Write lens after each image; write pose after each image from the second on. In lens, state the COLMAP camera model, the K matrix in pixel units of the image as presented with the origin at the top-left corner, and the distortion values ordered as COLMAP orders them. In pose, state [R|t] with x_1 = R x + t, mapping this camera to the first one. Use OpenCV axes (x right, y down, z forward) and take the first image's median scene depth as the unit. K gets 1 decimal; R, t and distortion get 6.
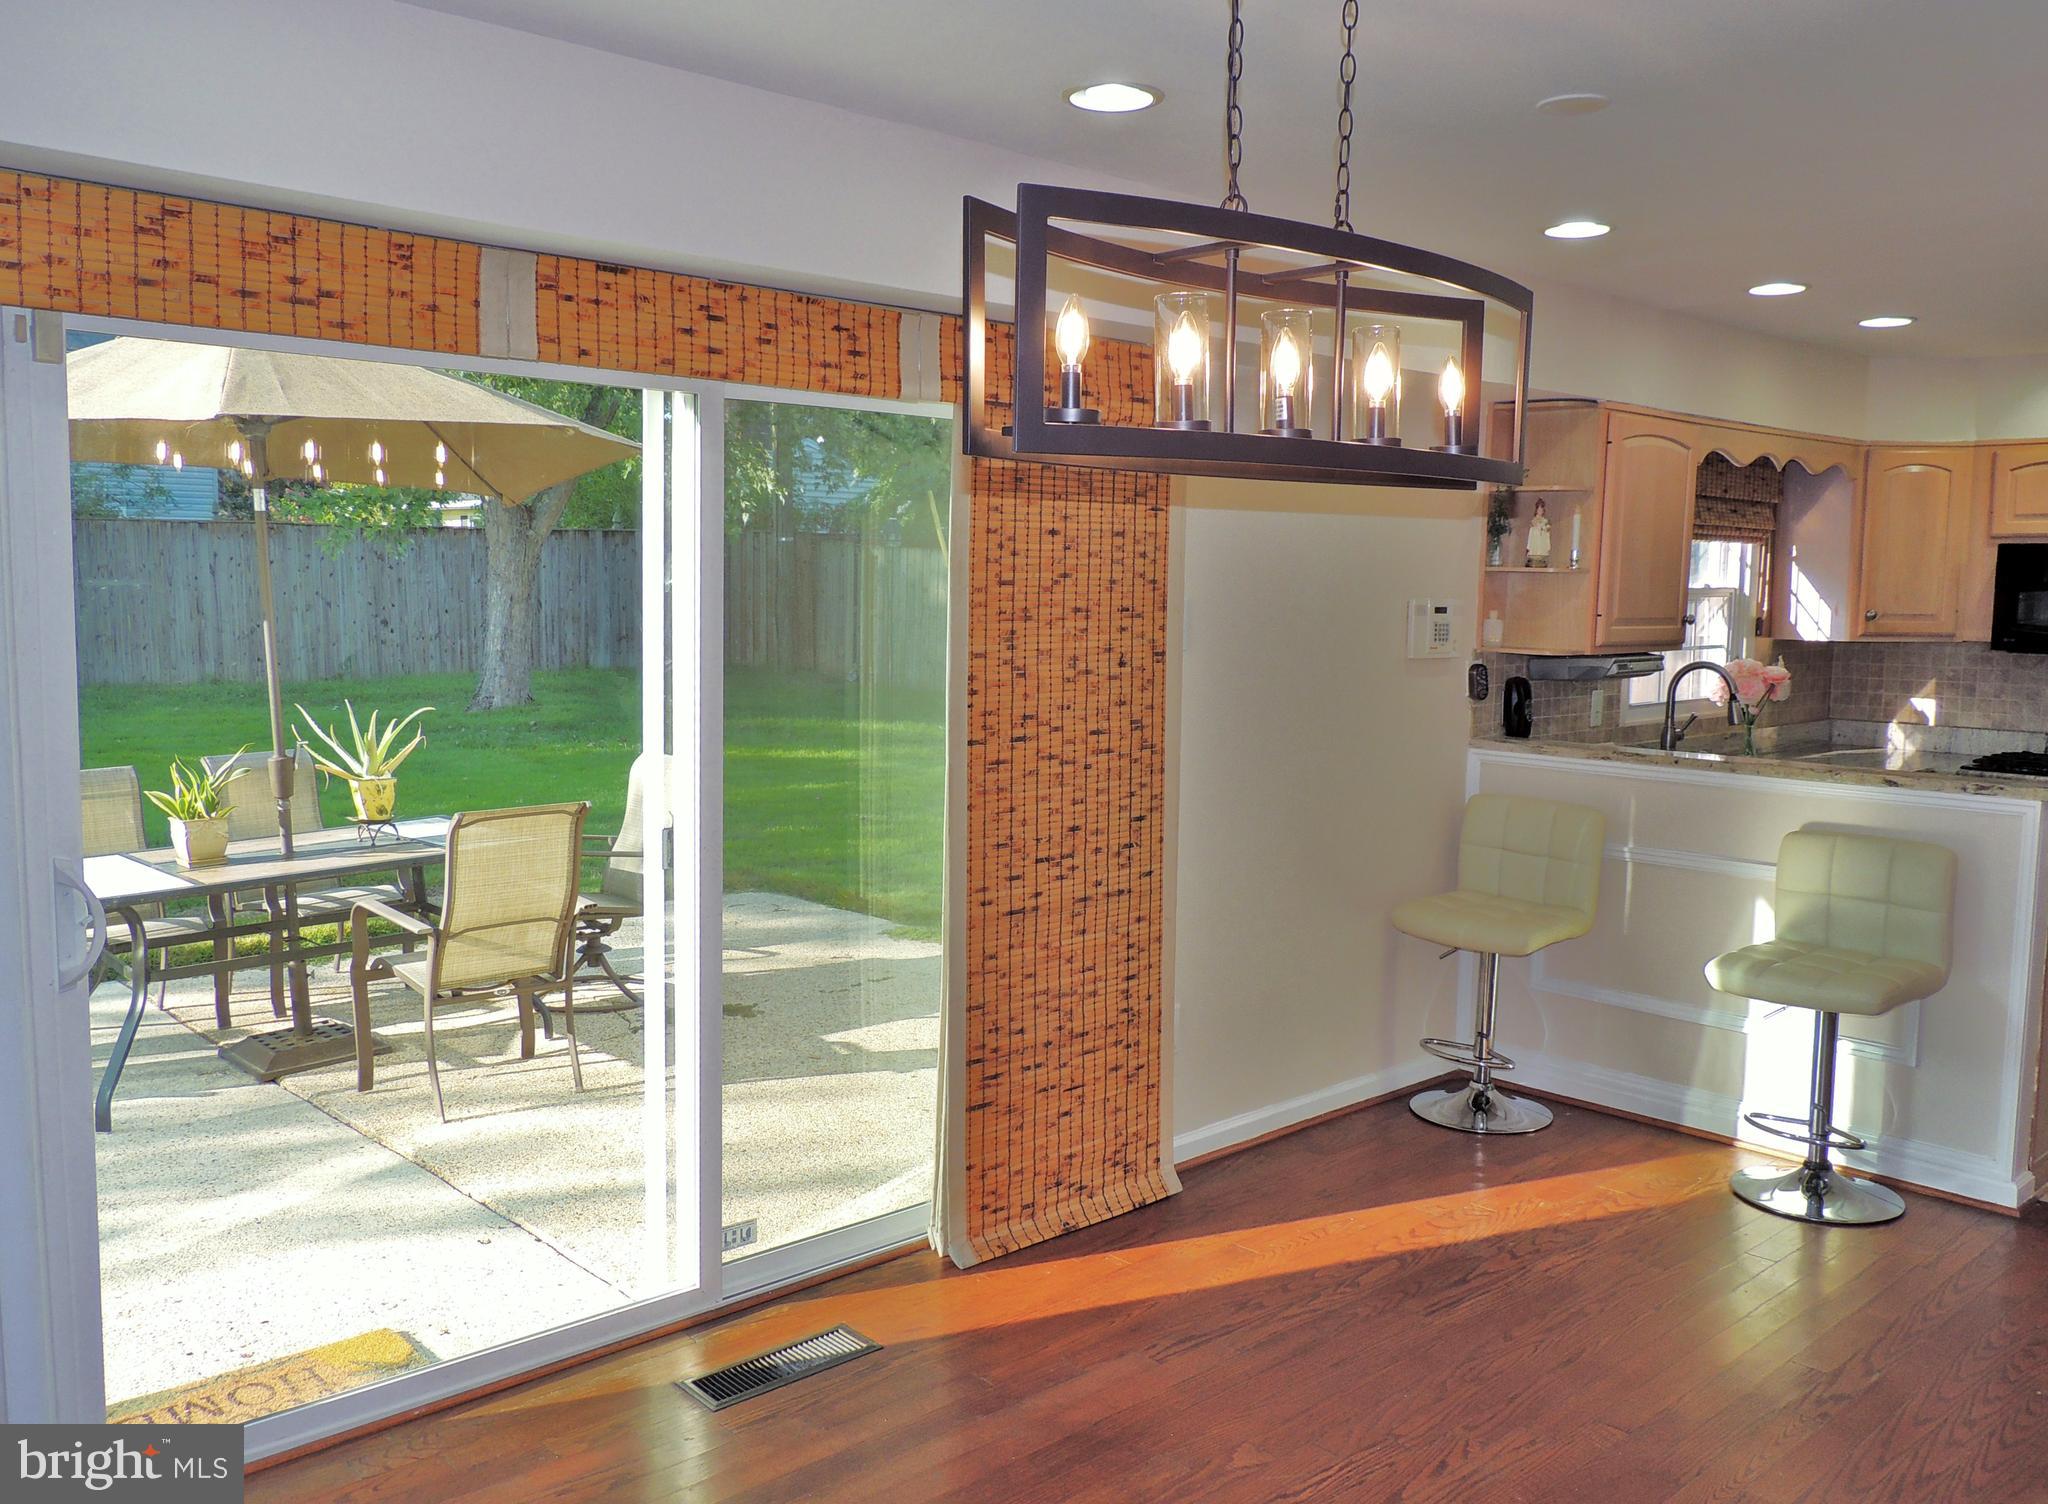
lens RADIAL K [[1693.9, 0, 1022.8], [0, 1693.9, 760.6], [0, 0, 1]] dist [0.006194, 0.004999]
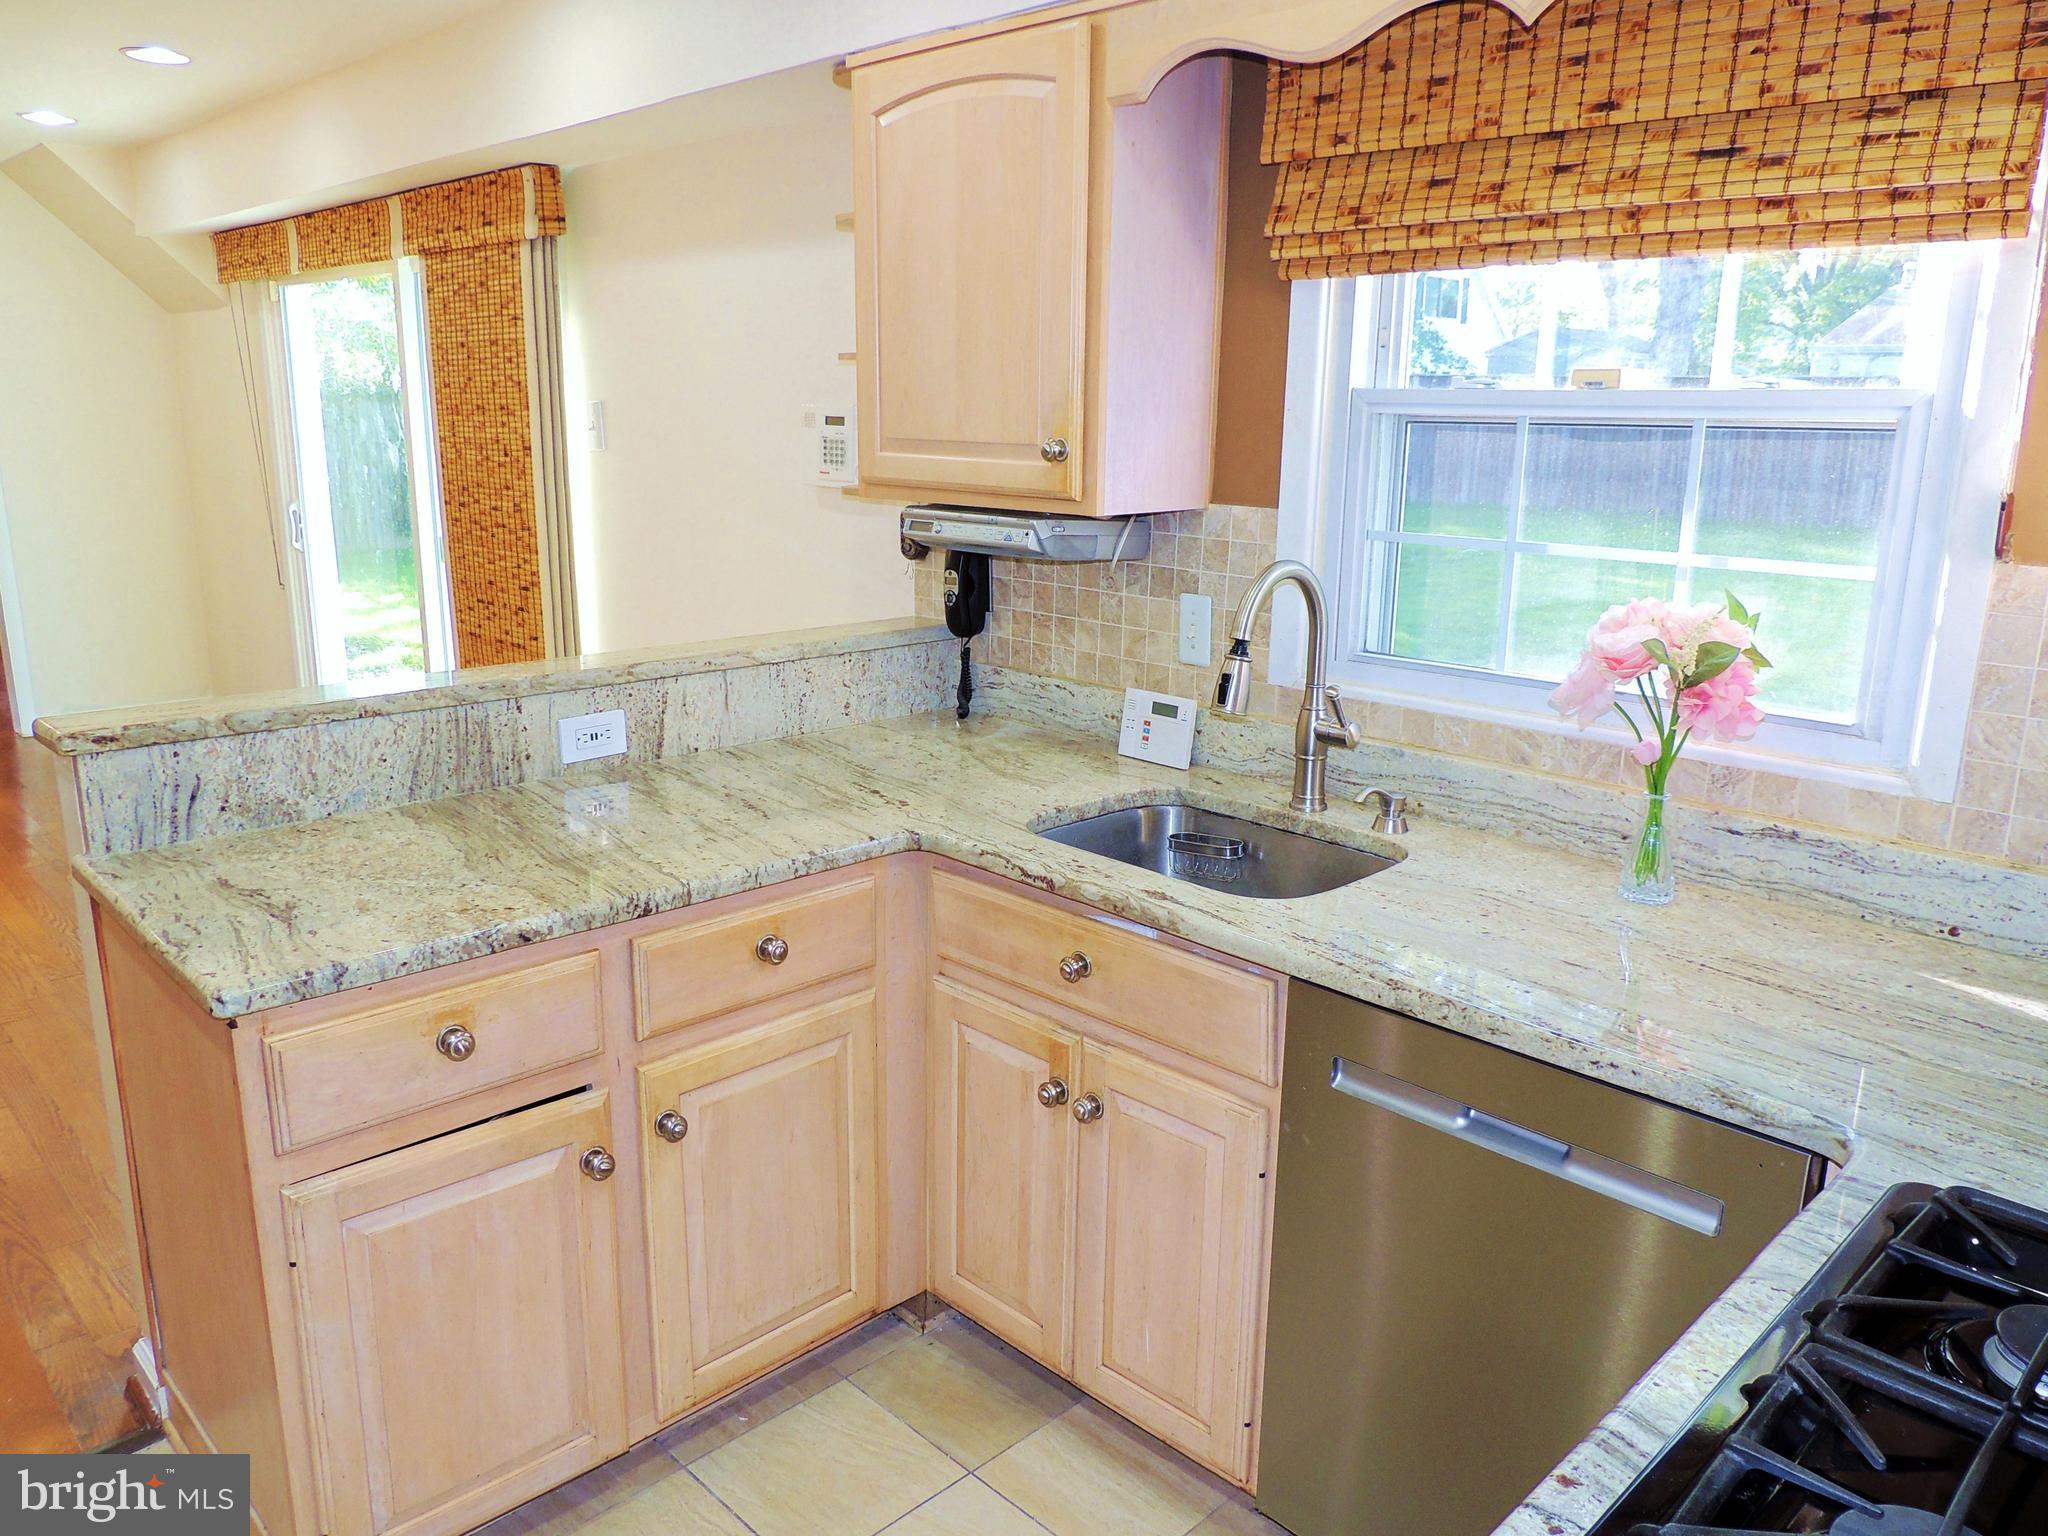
lens RADIAL K [[1500.3, 0, 1024.7], [0, 1500.3, 756.4], [0, 0, 1]] dist [-0.002721, -0.001298]
pose [[0.006167, 0.218200, -0.975885, 0.710336], [-0.121485, 0.968838, 0.215856, -0.076692], [0.992574, 0.117224, 0.032483, 0.842756]]
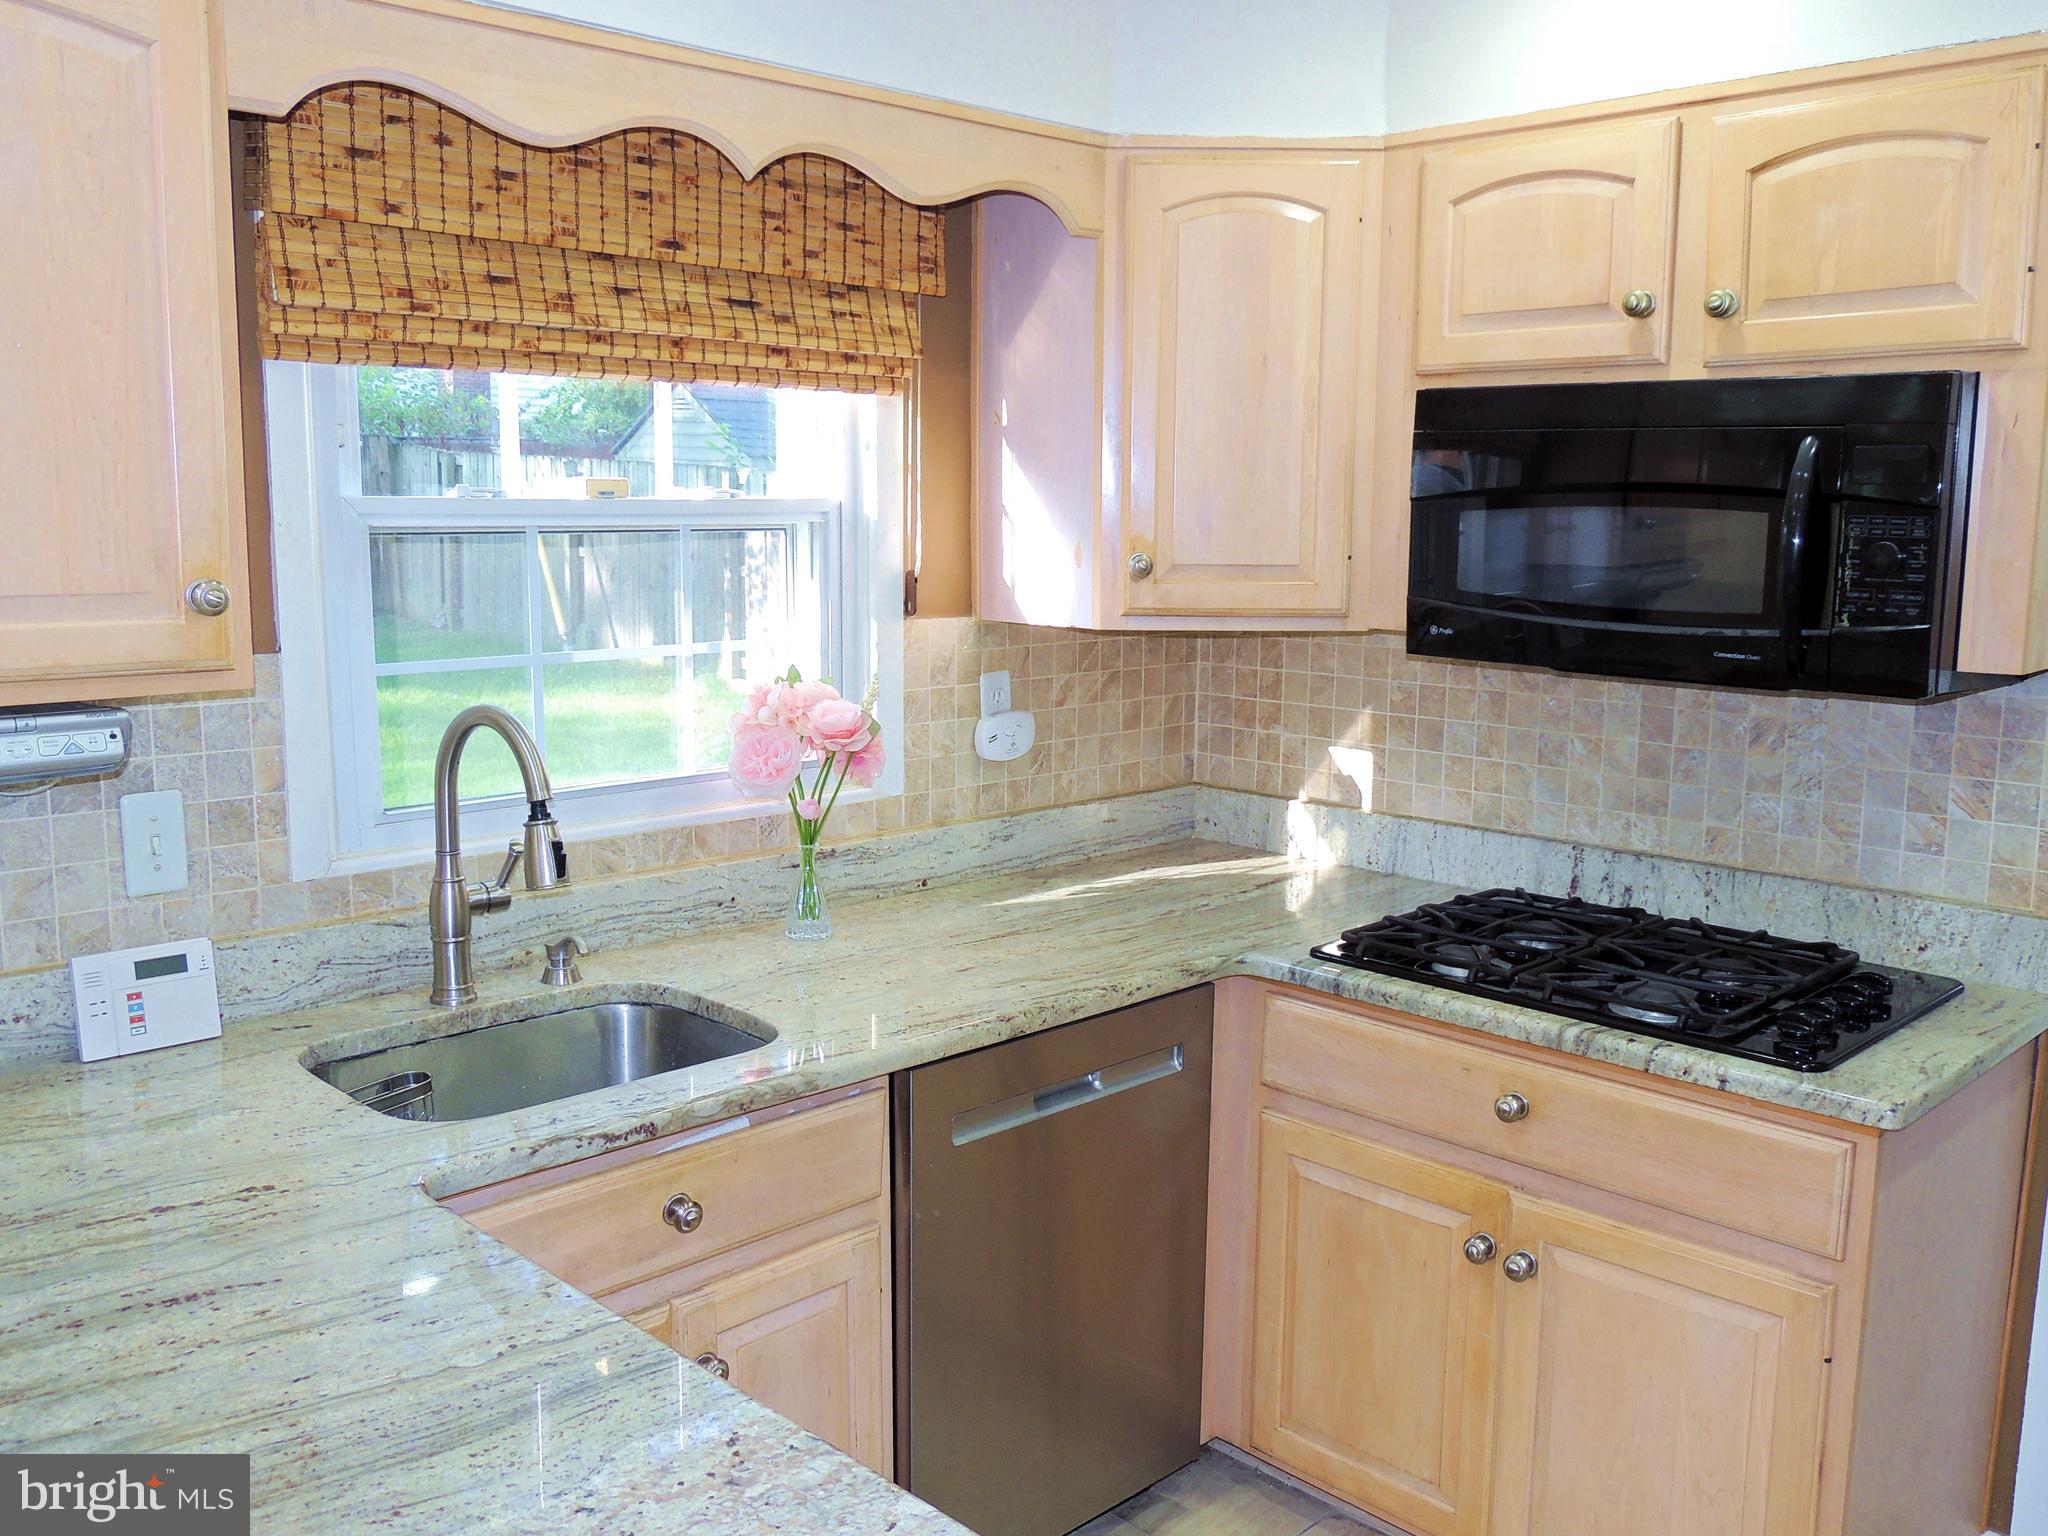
lens RADIAL K [[1759.4, 0, 1034.5], [0, 1759.4, 763.0], [0, 0, 1]] dist [-0.004736, 0.002352]
pose [[0.999860, -0.005598, 0.015773, 0.457415], [0.004918, 0.999073, 0.042776, -0.055262], [-0.015998, -0.042692, 0.998960, 0.560334]]
